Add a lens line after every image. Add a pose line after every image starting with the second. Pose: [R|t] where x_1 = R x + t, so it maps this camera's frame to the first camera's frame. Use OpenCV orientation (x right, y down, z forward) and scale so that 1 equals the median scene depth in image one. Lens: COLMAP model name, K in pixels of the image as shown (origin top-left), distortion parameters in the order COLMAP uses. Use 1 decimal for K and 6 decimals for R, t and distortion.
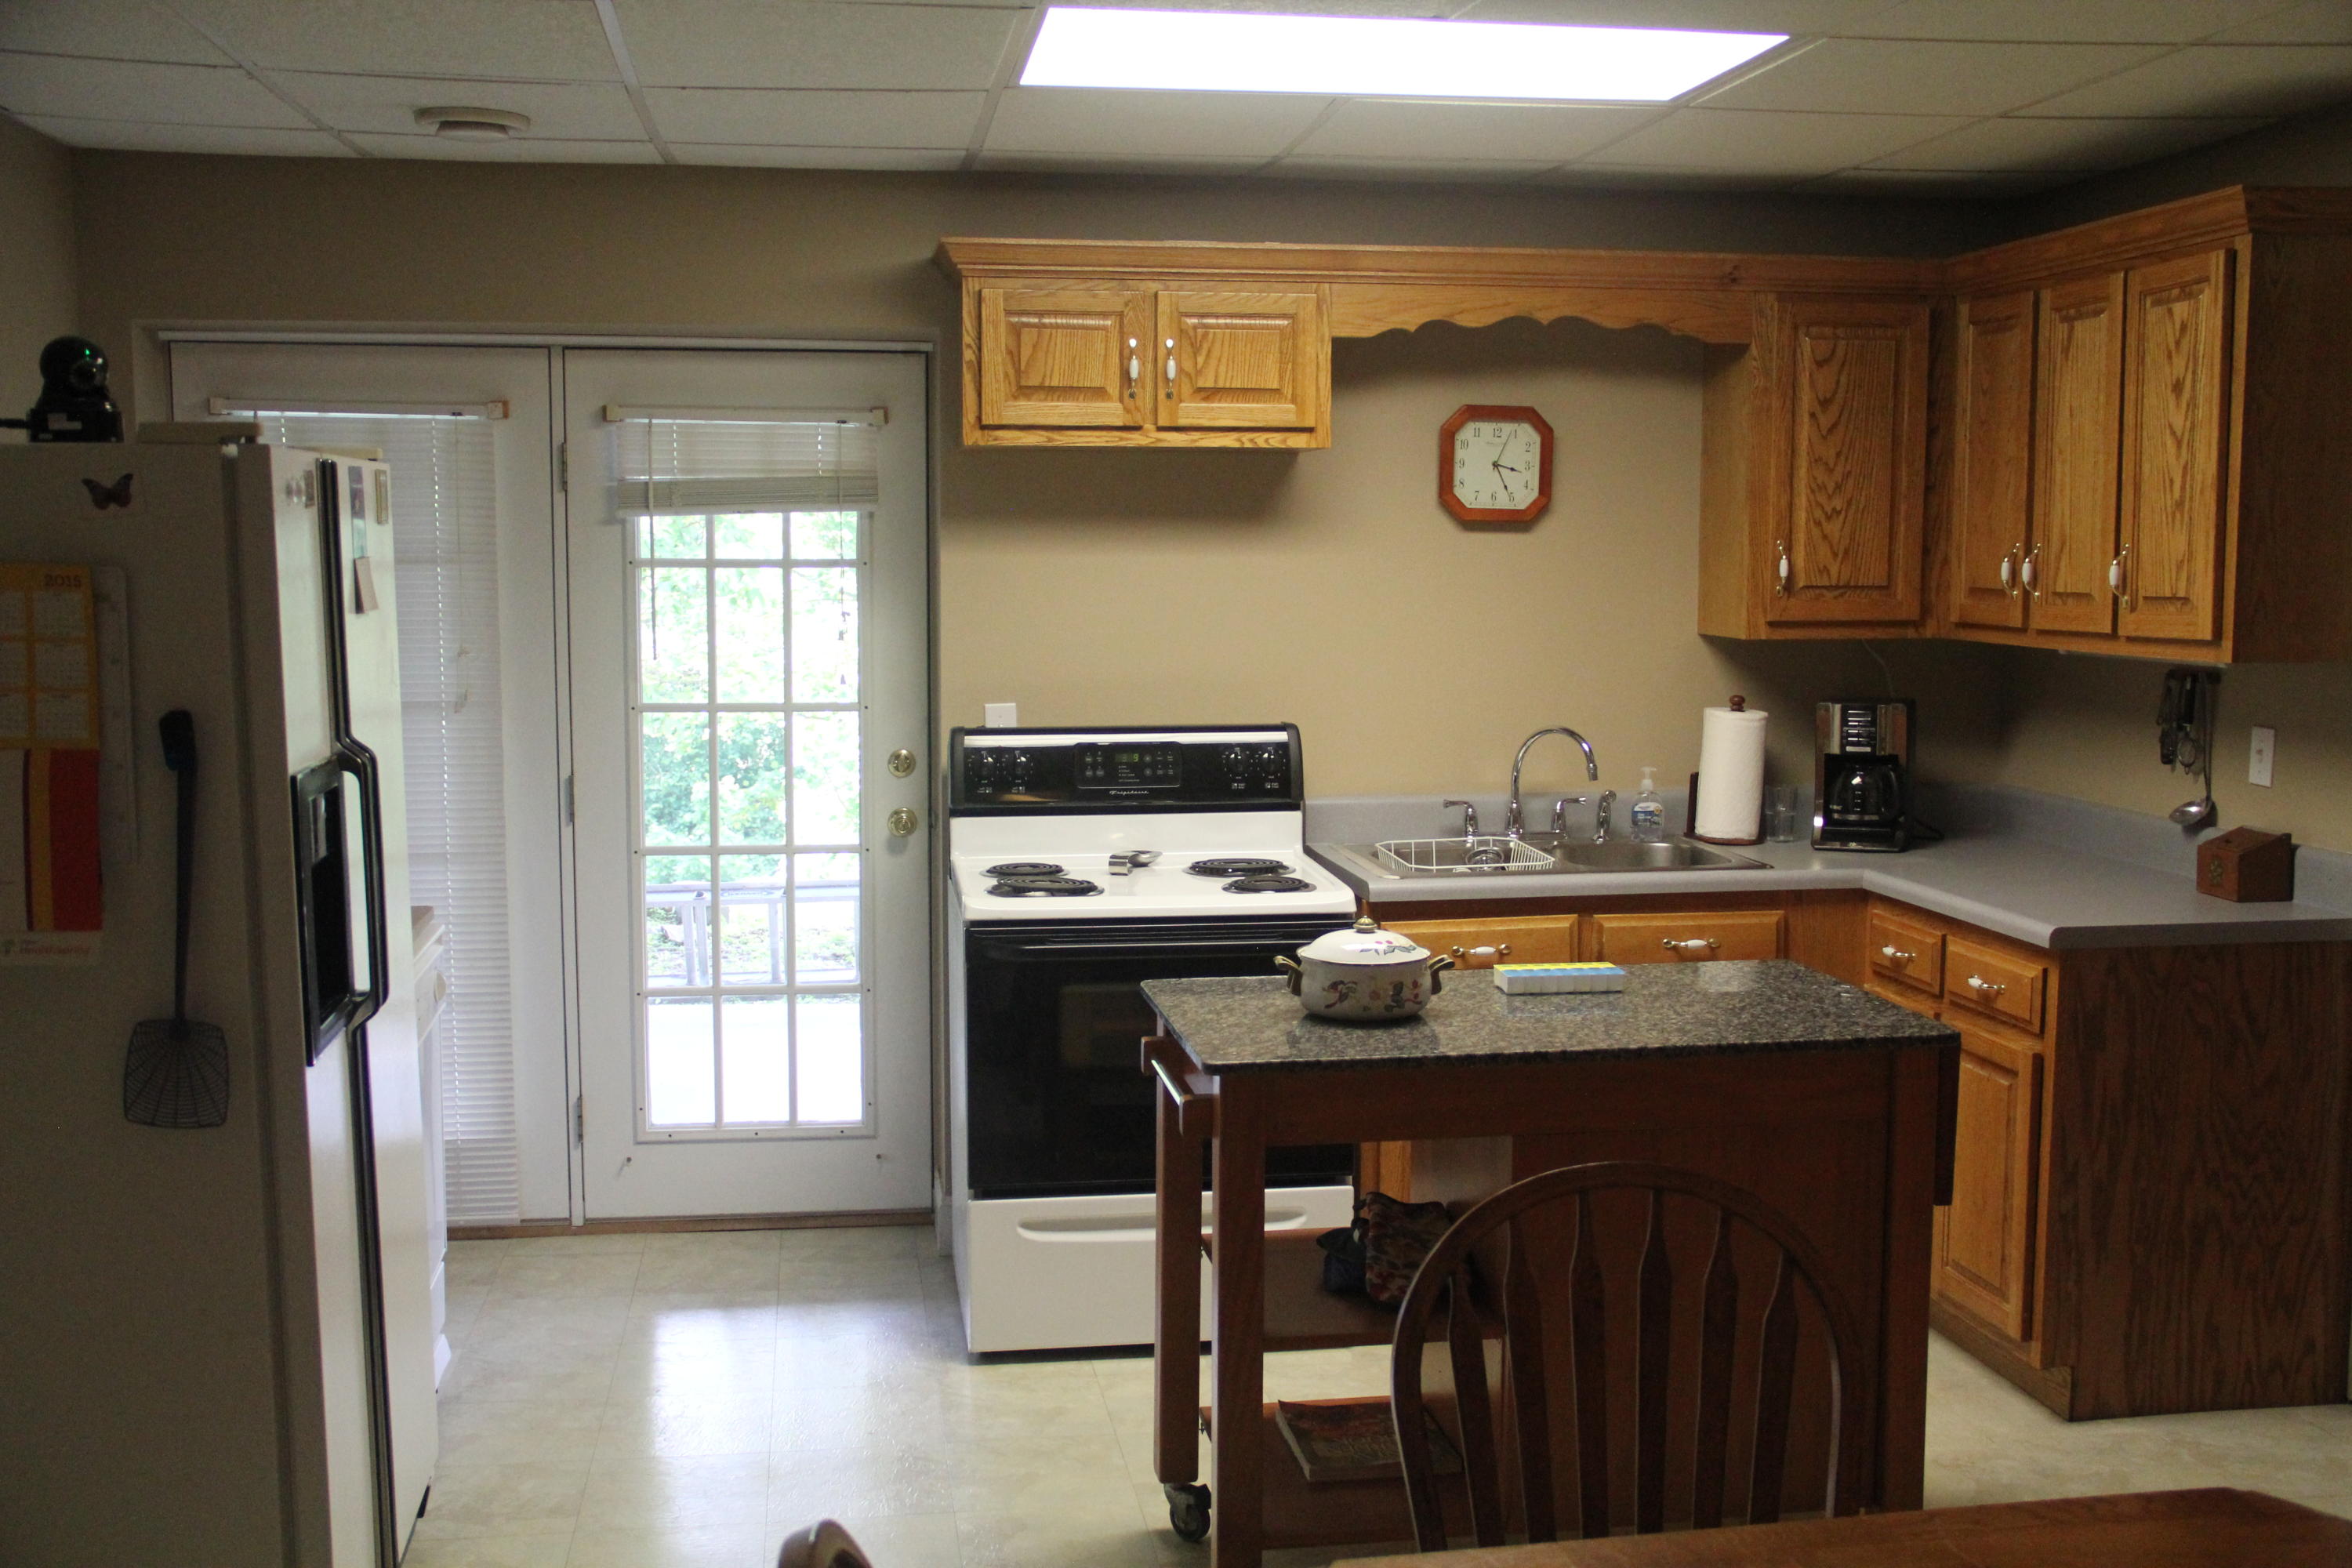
lens RADIAL K [[2345.5, 0, 1178.0], [0, 2345.5, 788.1], [0, 0, 1]] dist [-0.008885, 0.000000]
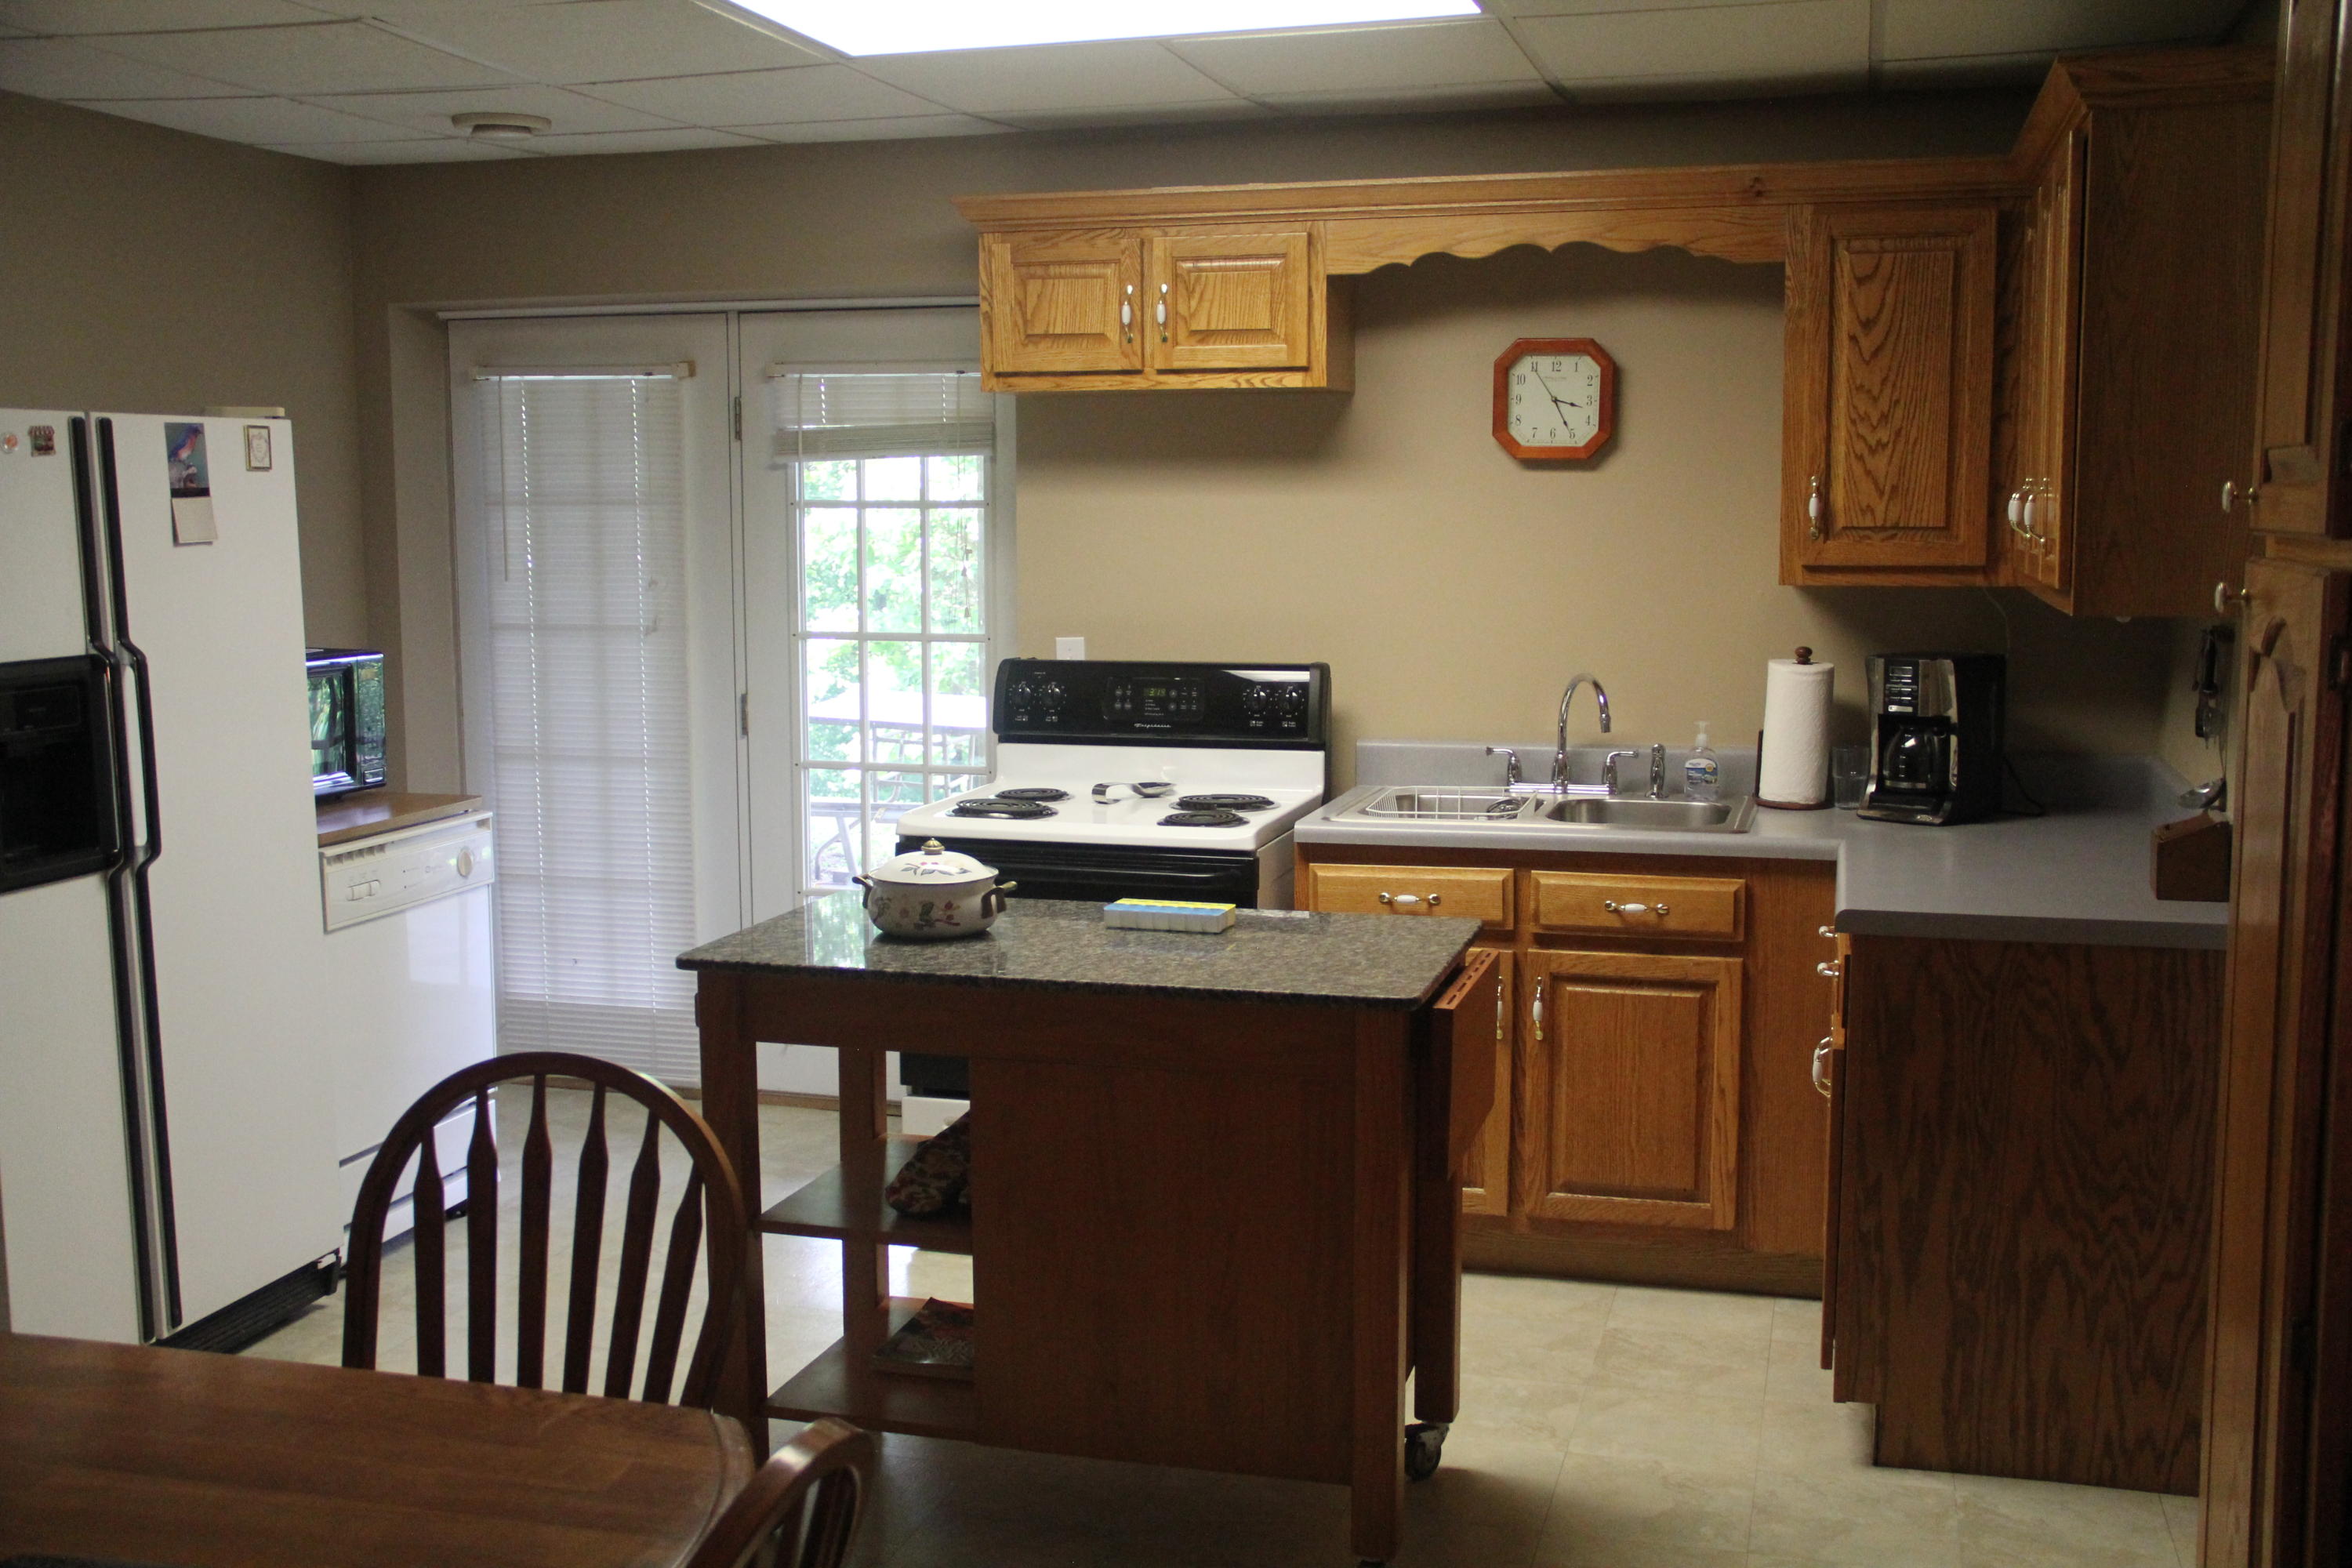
lens RADIAL K [[2345.5, 0, 1181.1], [0, 2345.5, 777.9], [0, 0, 1]] dist [-0.008885, 0.000000]
pose [[0.905849, 0.047479, -0.420930, 0.433698], [-0.039910, 0.998844, 0.026780, -0.003501], [0.421715, -0.007459, 0.906698, 0.070679]]
